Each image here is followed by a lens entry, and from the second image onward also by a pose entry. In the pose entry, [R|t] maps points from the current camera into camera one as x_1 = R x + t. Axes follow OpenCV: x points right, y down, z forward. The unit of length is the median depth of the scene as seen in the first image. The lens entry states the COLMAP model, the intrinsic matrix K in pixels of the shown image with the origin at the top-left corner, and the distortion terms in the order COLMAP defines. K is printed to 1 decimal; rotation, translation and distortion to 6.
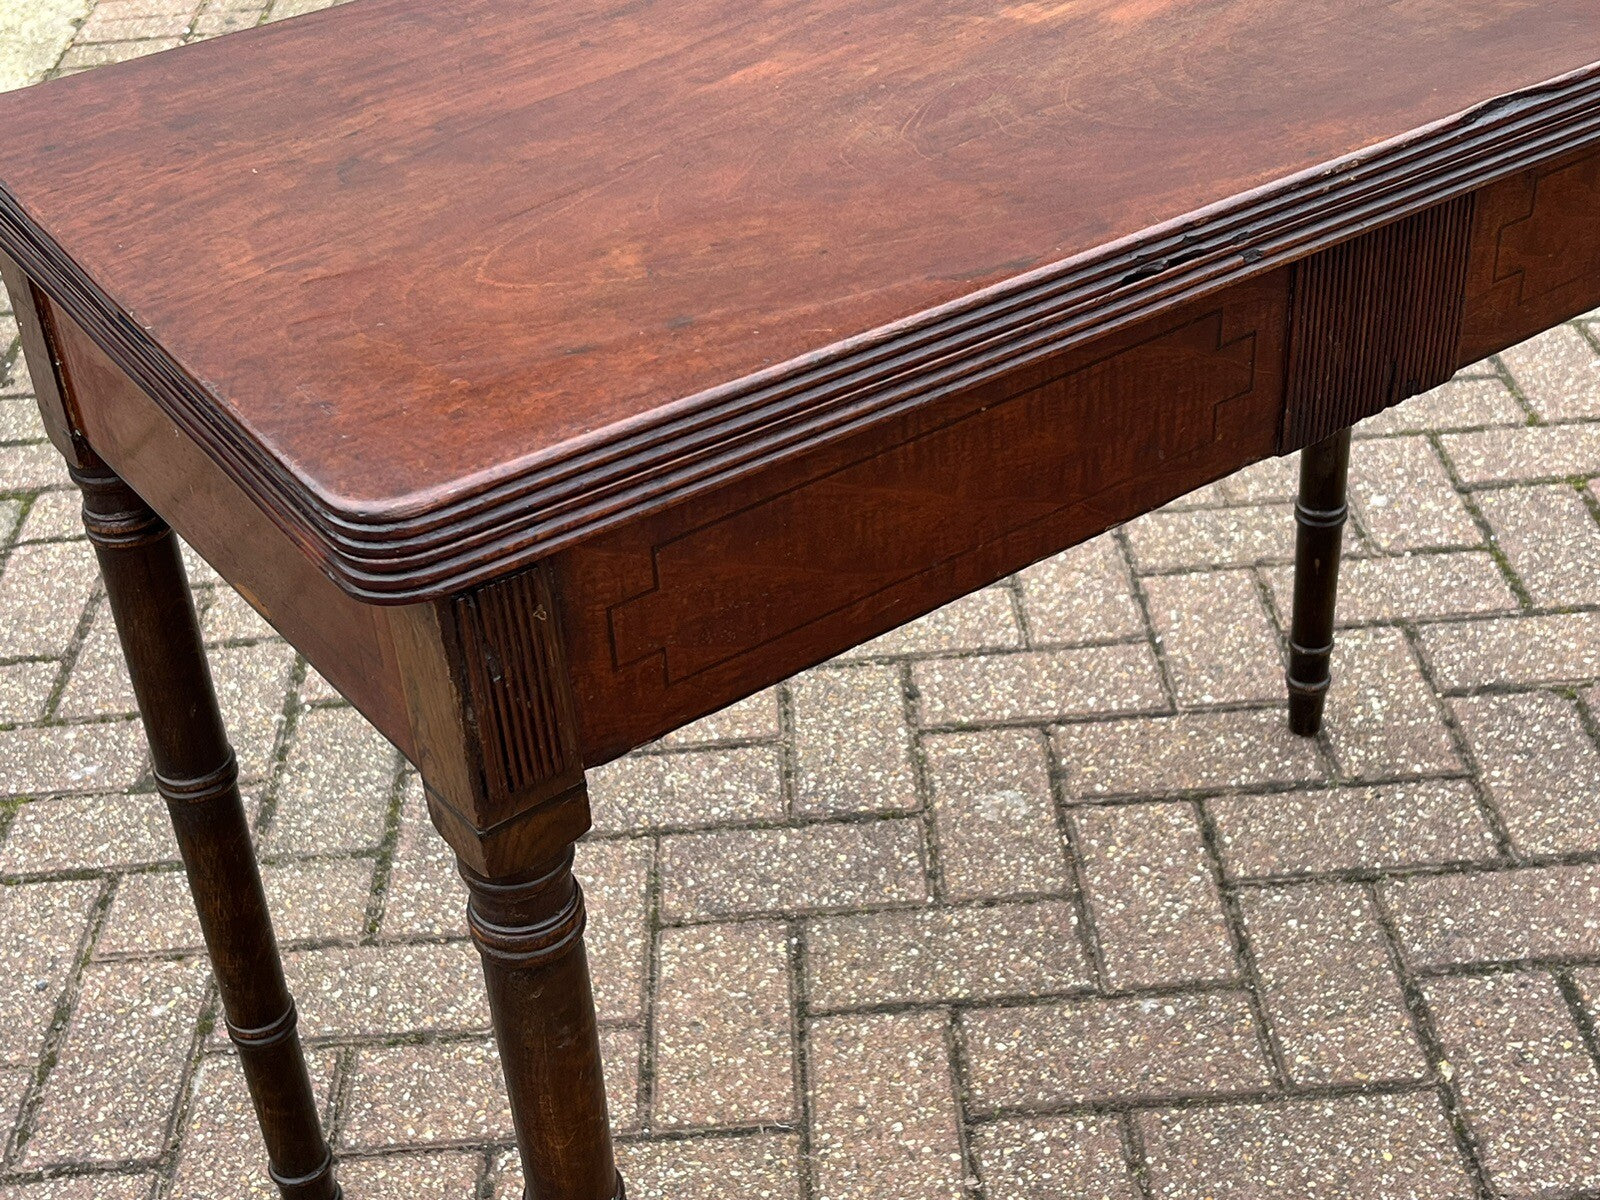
lens RADIAL K [[2337.6, 0, 793.7], [0, 2337.6, 607.0], [0, 0, 1]] dist [0.146909, -0.552749]
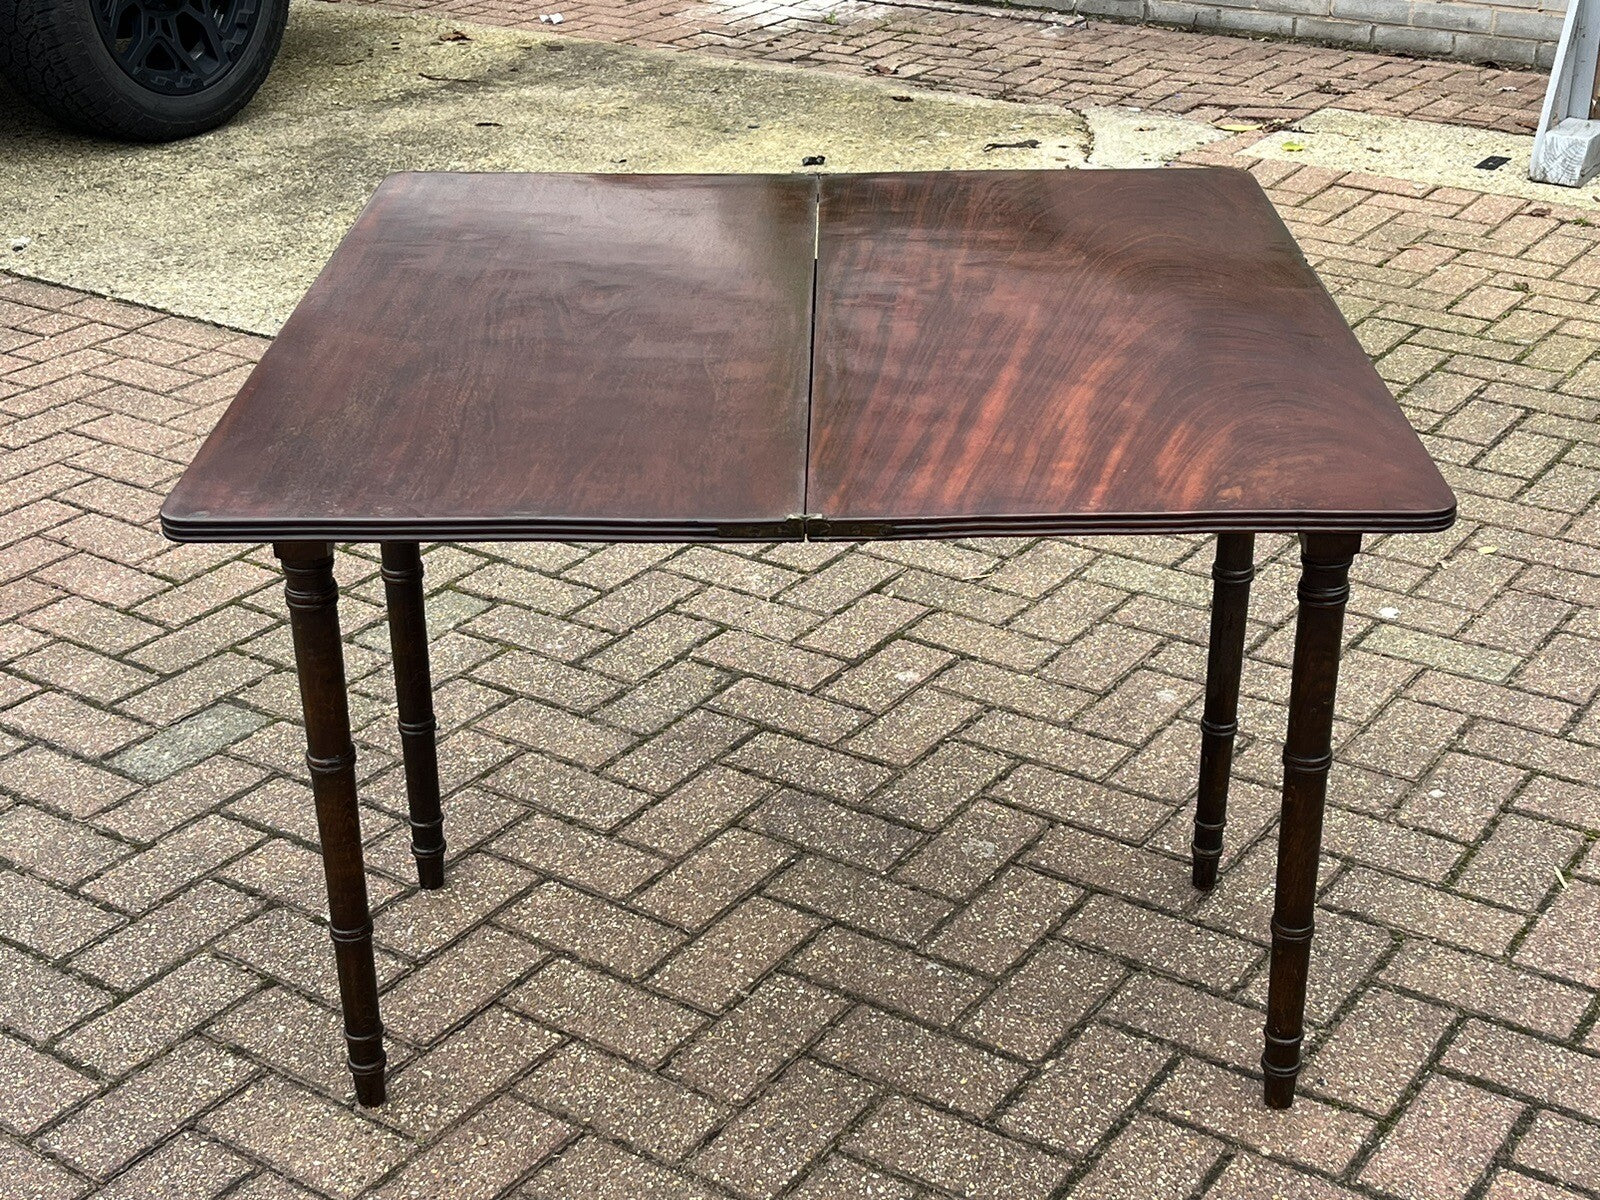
lens RADIAL K [[2337.6, 0, 793.7], [0, 2337.6, 607.0], [0, 0, 1]] dist [0.146909, -0.552749]
pose [[0.805156, 0.307942, -0.506848, 0.742070], [-0.362075, 0.932107, -0.008862, -0.001606], [0.469708, 0.190652, 0.861990, -0.379397]]
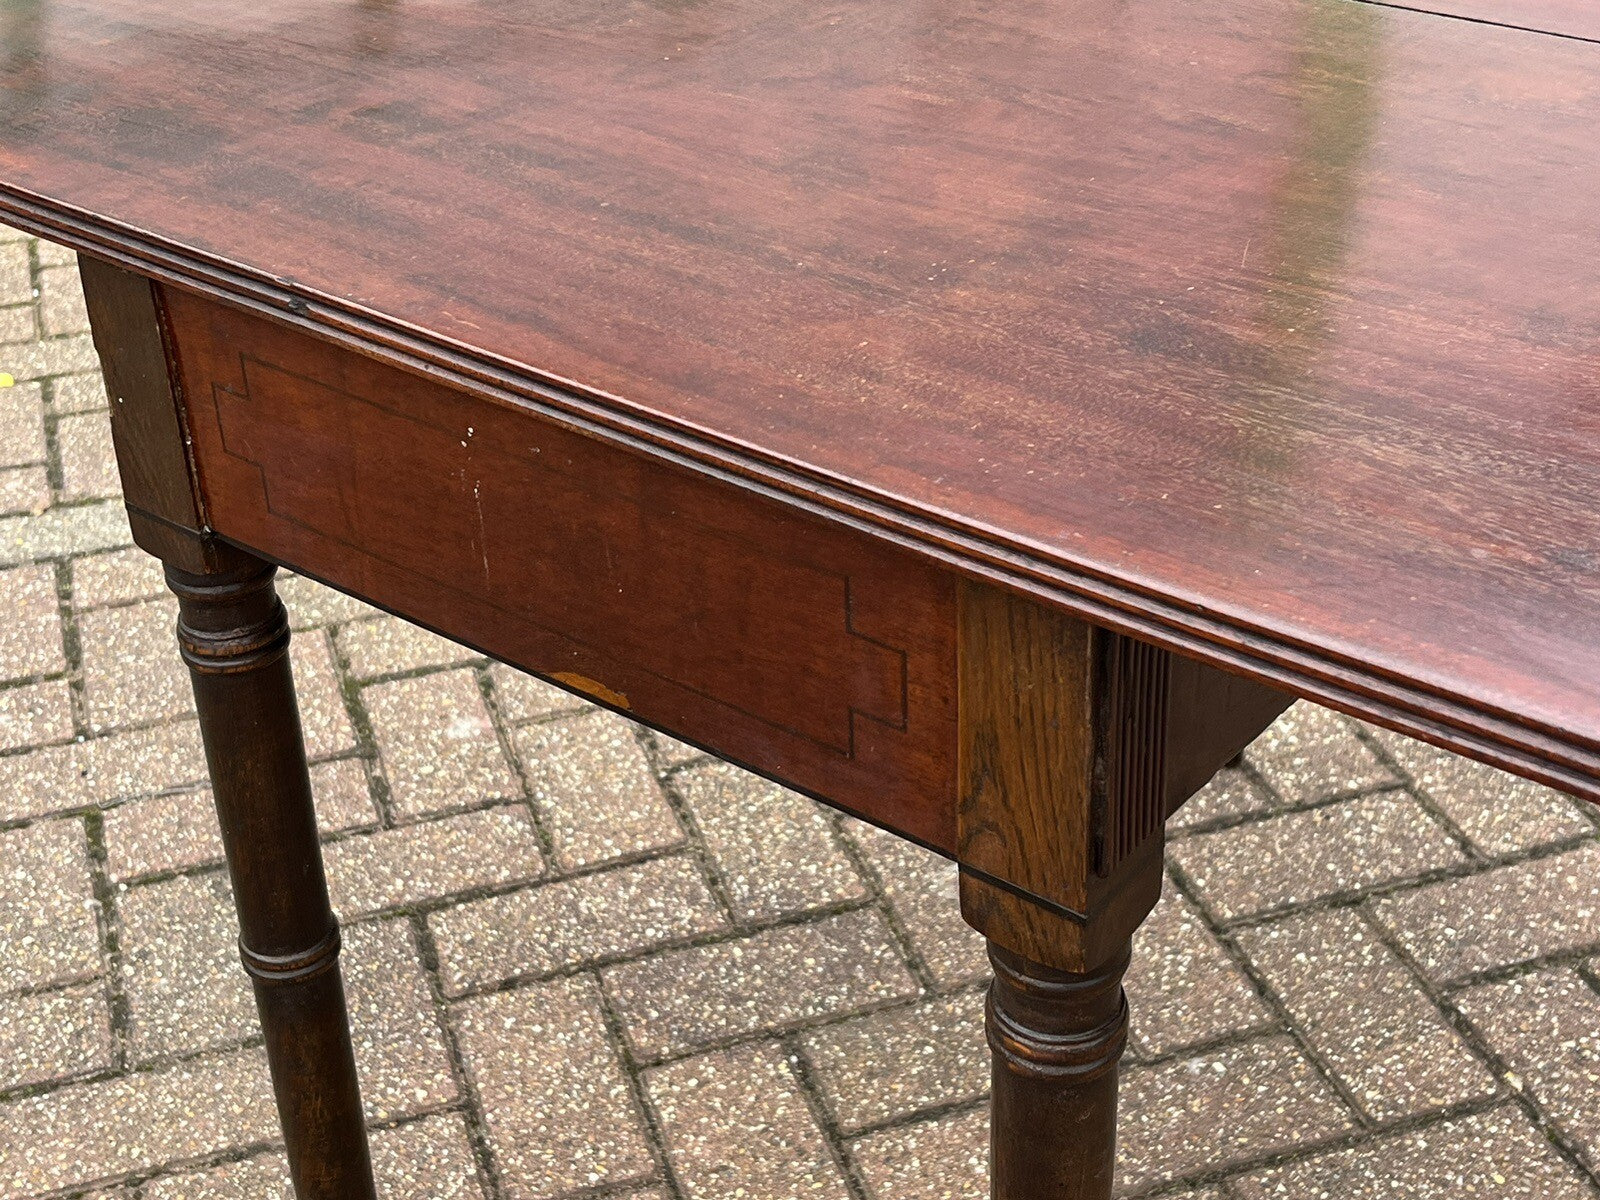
lens RADIAL K [[2337.6, 0, 793.7], [0, 2337.6, 607.0], [0, 0, 1]] dist [0.146909, -0.552749]
pose [[0.961195, -0.108616, 0.253586, -0.209943], [0.121969, 0.991826, -0.037492, 0.004176], [-0.247441, 0.066967, 0.966586, 0.117505]]
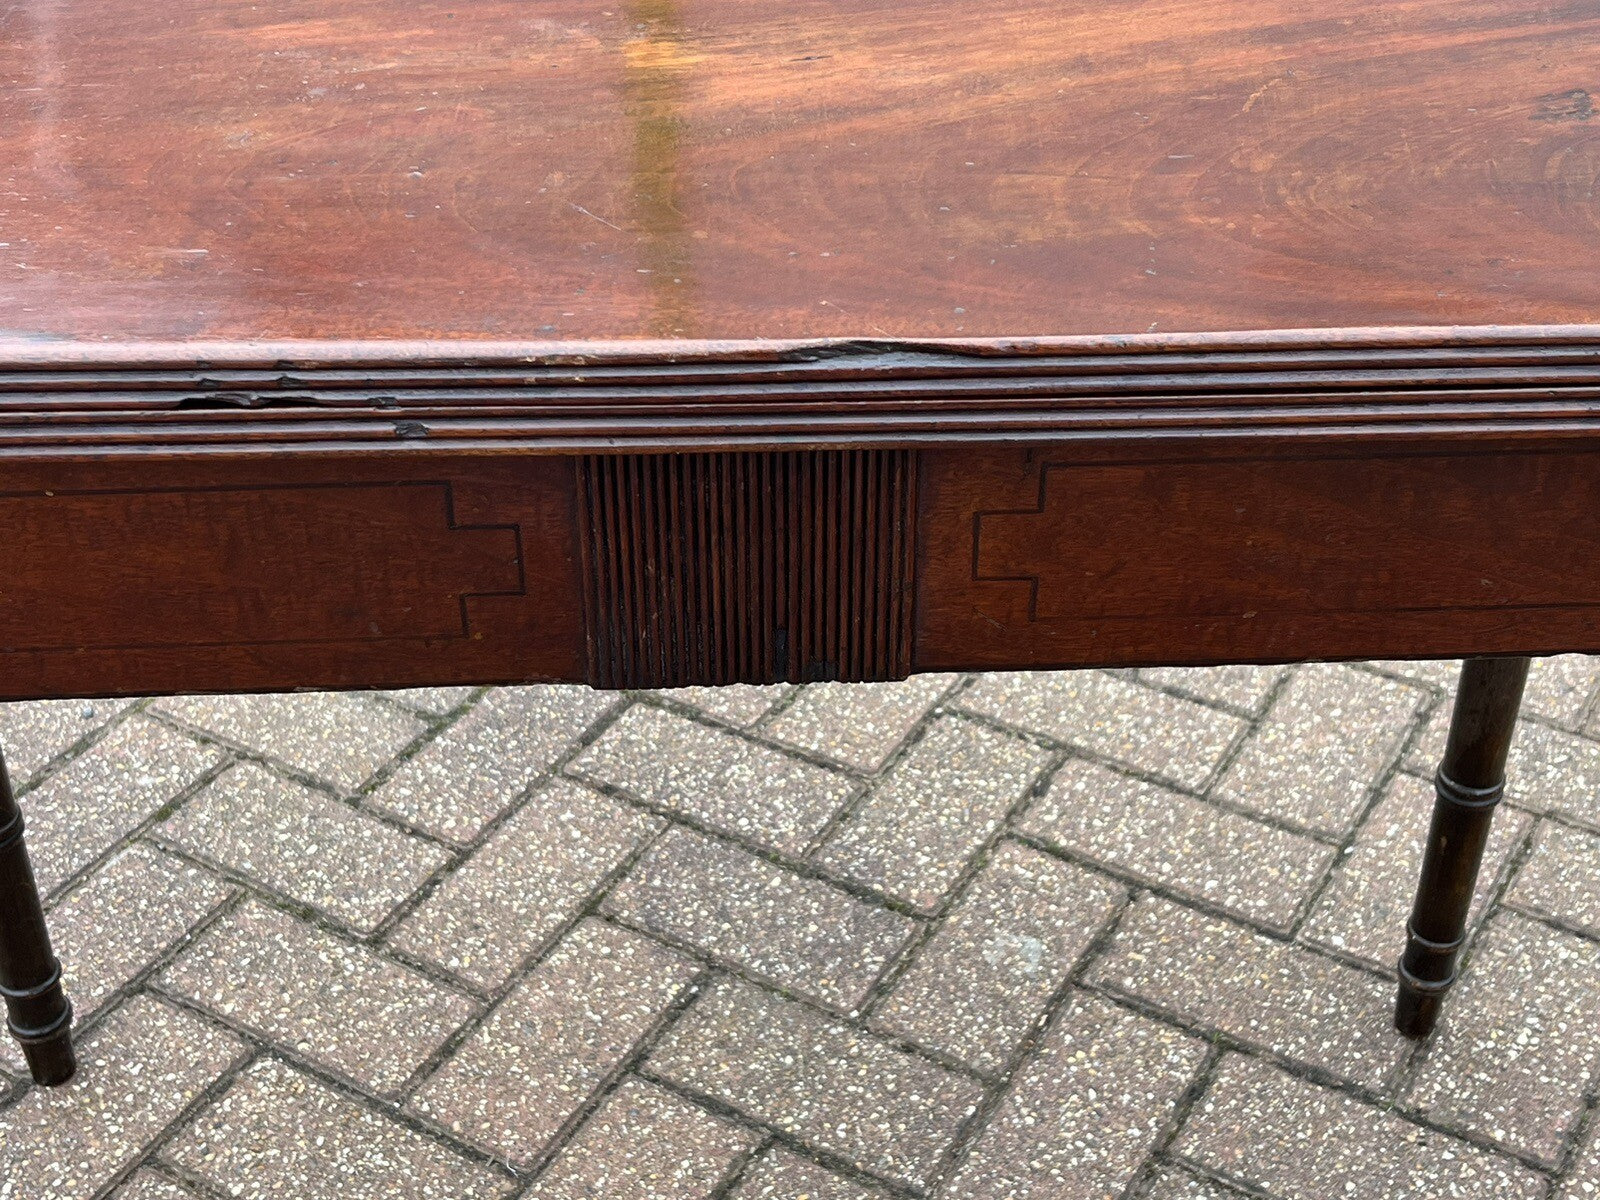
lens RADIAL K [[2344.3, 0, 765.7], [0, 2344.3, 598.1], [0, 0, 1]] dist [0.147062, -0.577525]
pose [[0.834973, 0.363954, -0.412745, 0.342271], [-0.337051, 0.931136, 0.139220, -0.132846], [0.434991, 0.022871, 0.900144, 0.195645]]
